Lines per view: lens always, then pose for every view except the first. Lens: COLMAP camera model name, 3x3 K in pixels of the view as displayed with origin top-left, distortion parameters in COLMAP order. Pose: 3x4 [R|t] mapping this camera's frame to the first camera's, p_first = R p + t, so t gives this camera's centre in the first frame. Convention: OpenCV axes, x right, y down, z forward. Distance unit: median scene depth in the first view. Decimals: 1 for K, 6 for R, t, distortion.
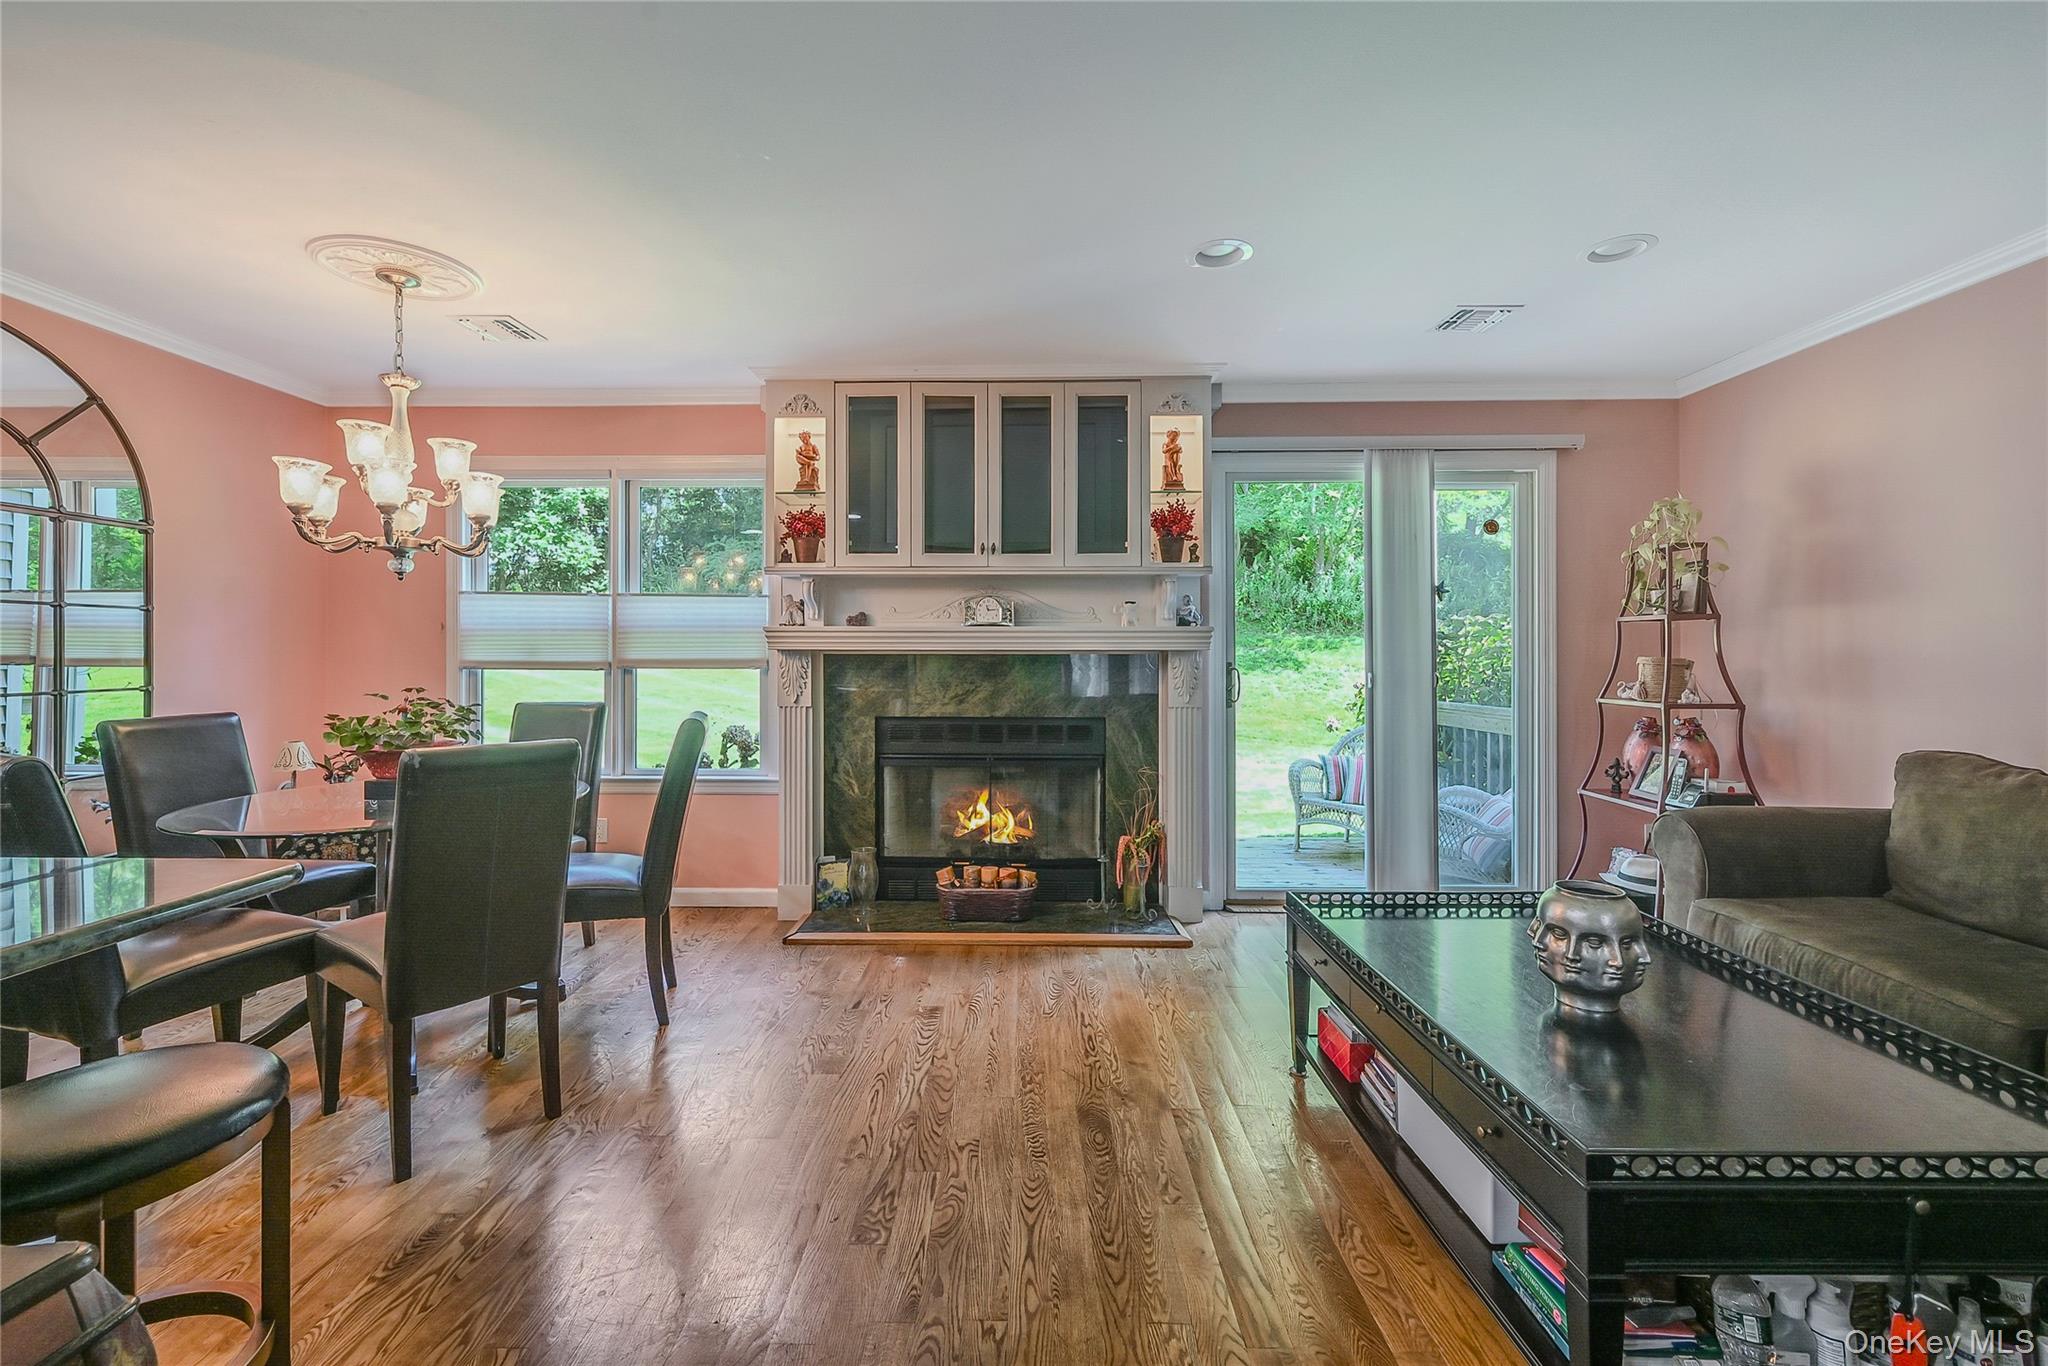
lens RADIAL K [[852.2, 0, 1007.1], [0, 852.2, 666.6], [0, 0, 1]] dist [-0.000106, -0.000083]
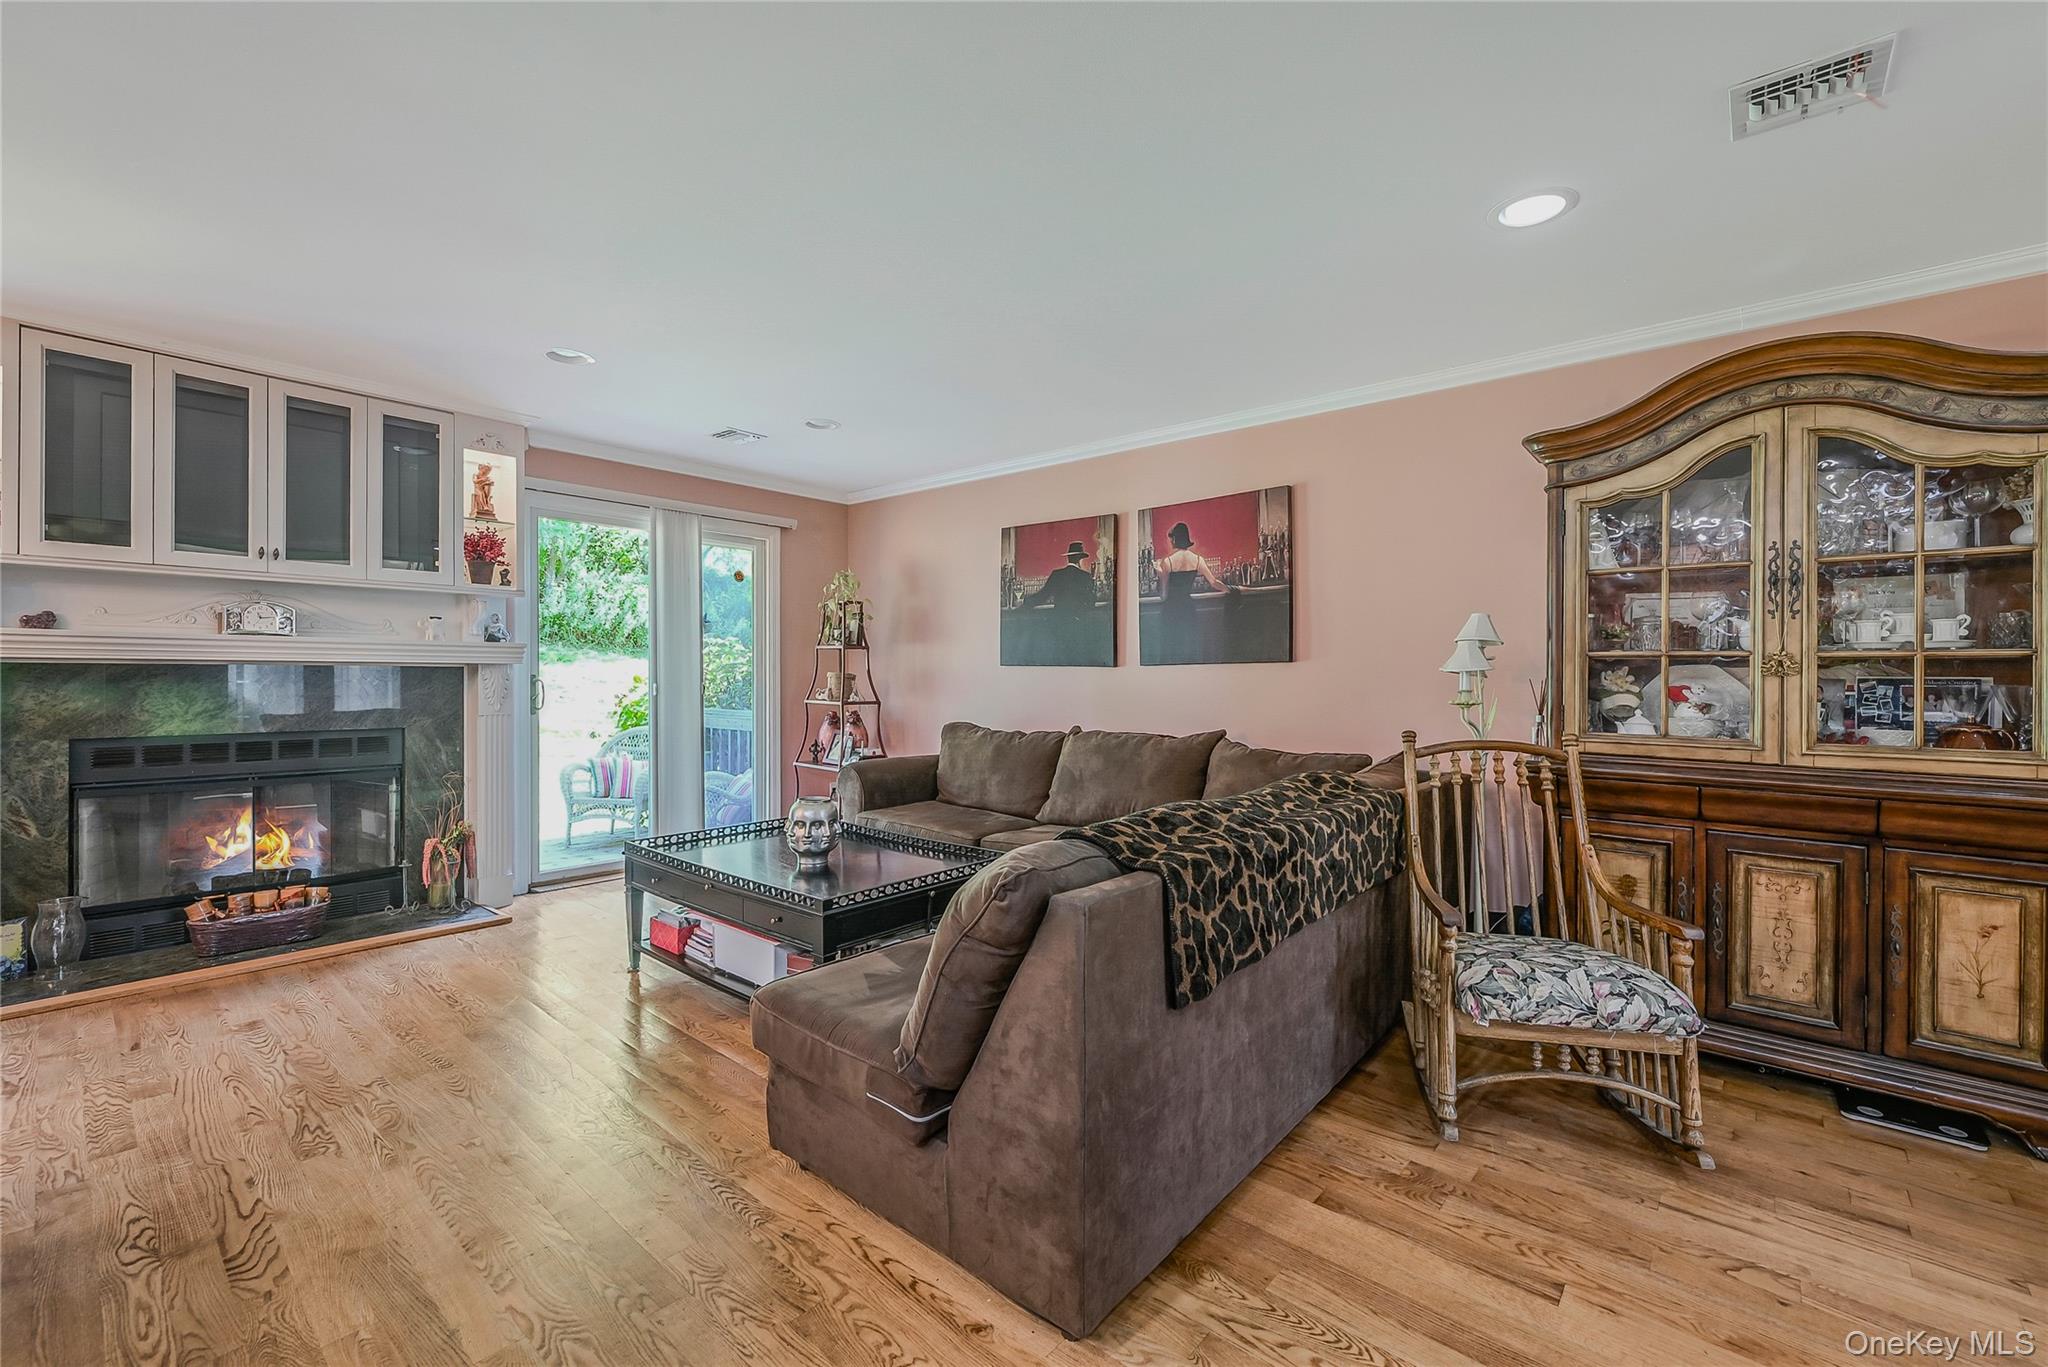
lens RADIAL K [[852.2, 0, 1007.1], [0, 852.2, 667.1], [0, 0, 1]] dist [-0.000106, -0.000083]
pose [[0.653005, 0.011638, 0.757264, -0.200021], [-0.000316, 0.999886, -0.015094, 0.002019], [-0.757353, 0.009617, 0.652935, -0.234959]]
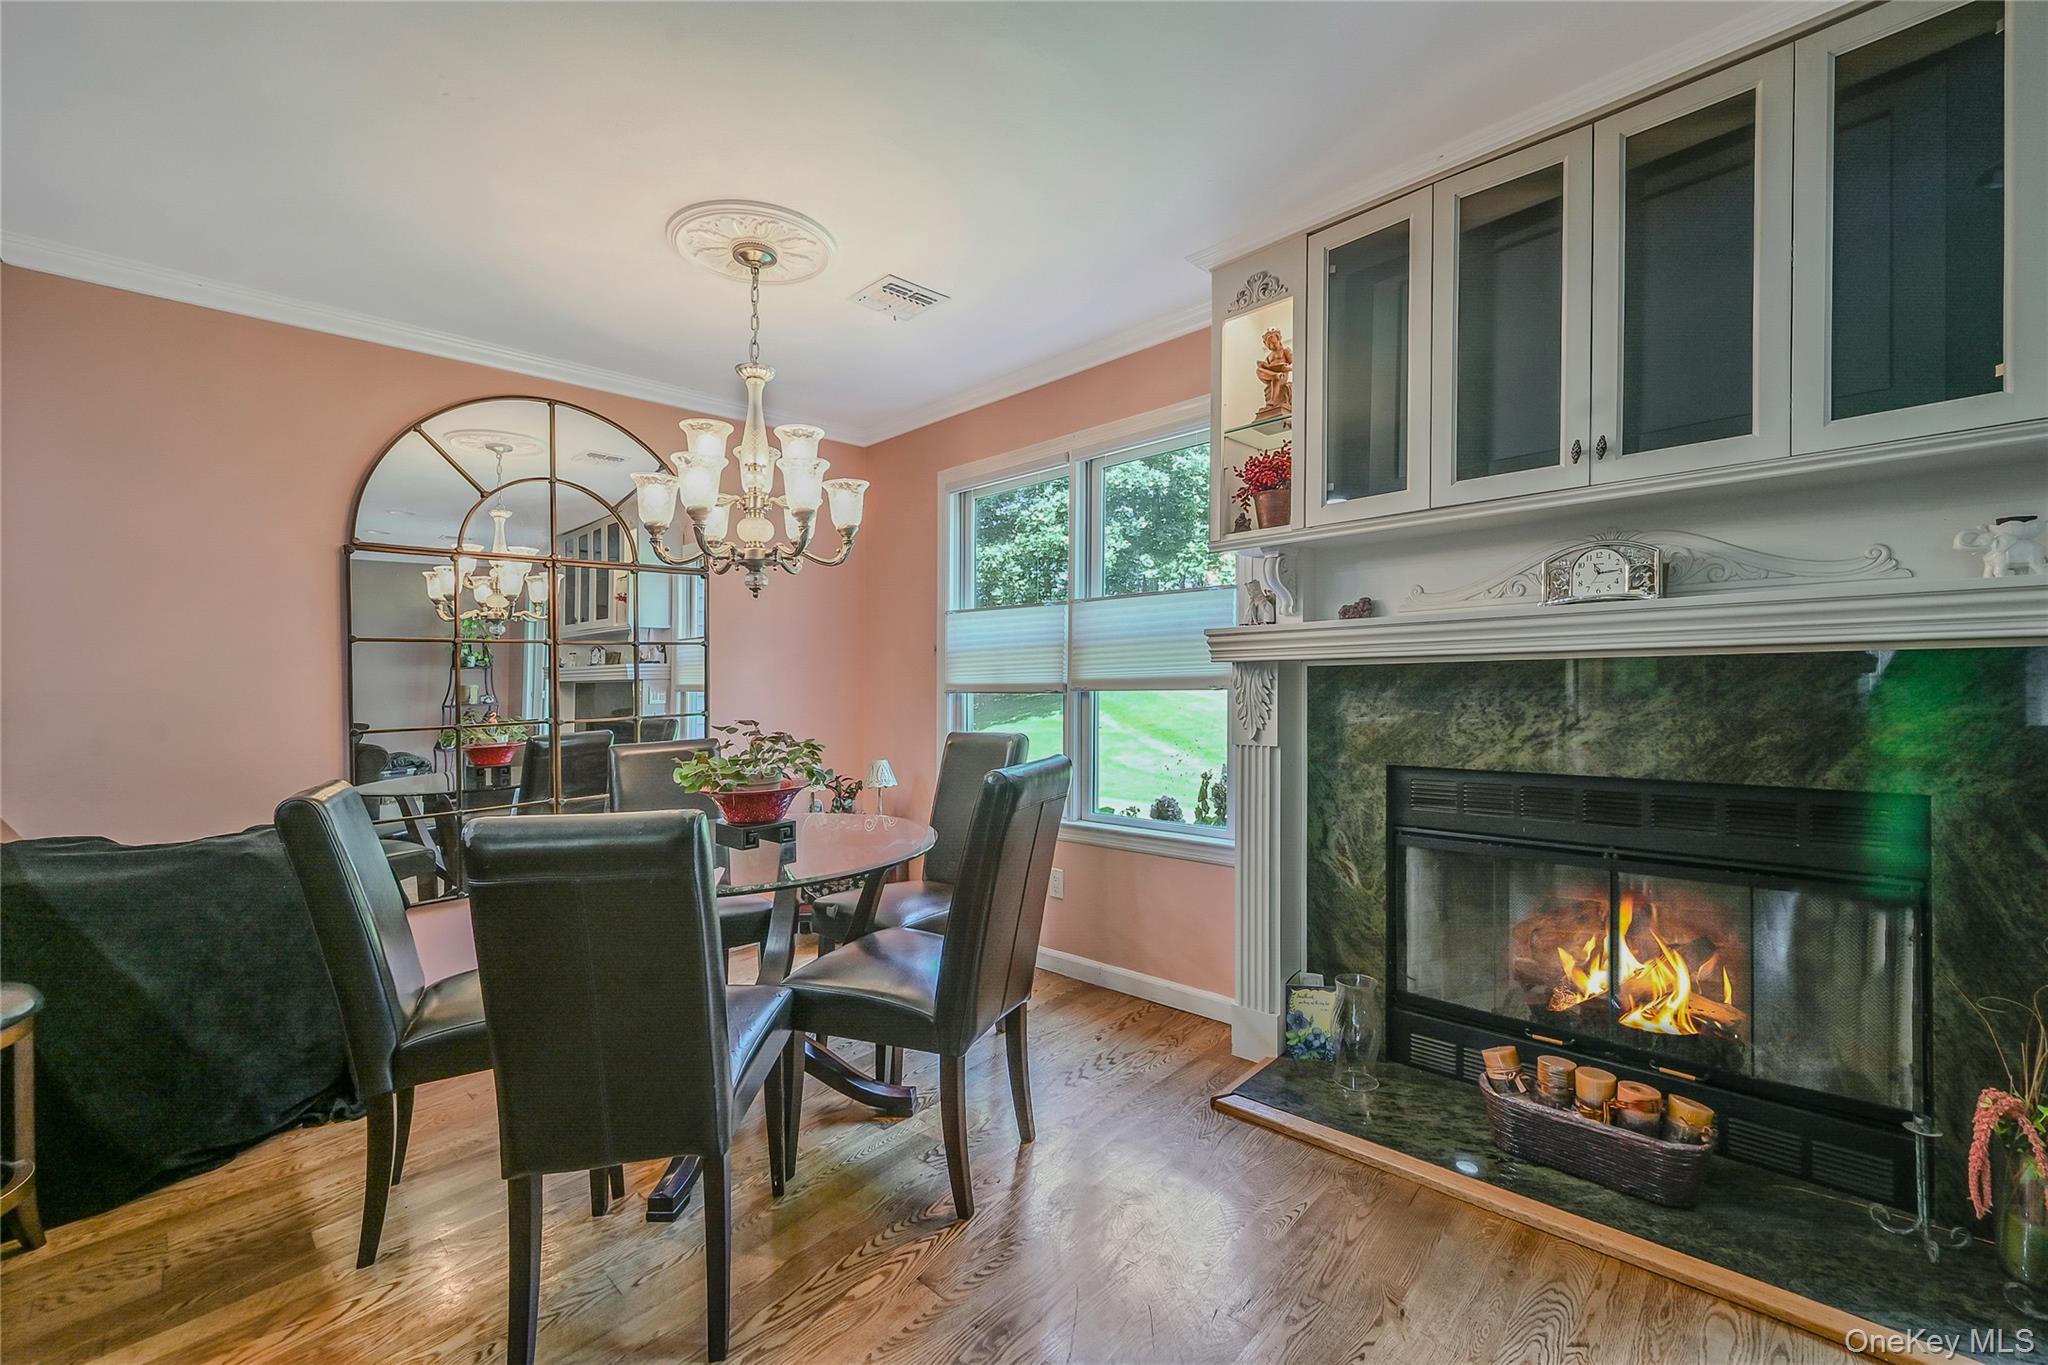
lens RADIAL K [[832.4, 0, 1049.6], [0, 832.4, 699.1], [0, 0, 1]] dist [0.007114, 0.000254]
pose [[0.743774, -0.000164, -0.668431, 0.070376], [0.013373, 0.999803, 0.014635, -0.001050], [0.668297, -0.019824, 0.743630, 0.406049]]
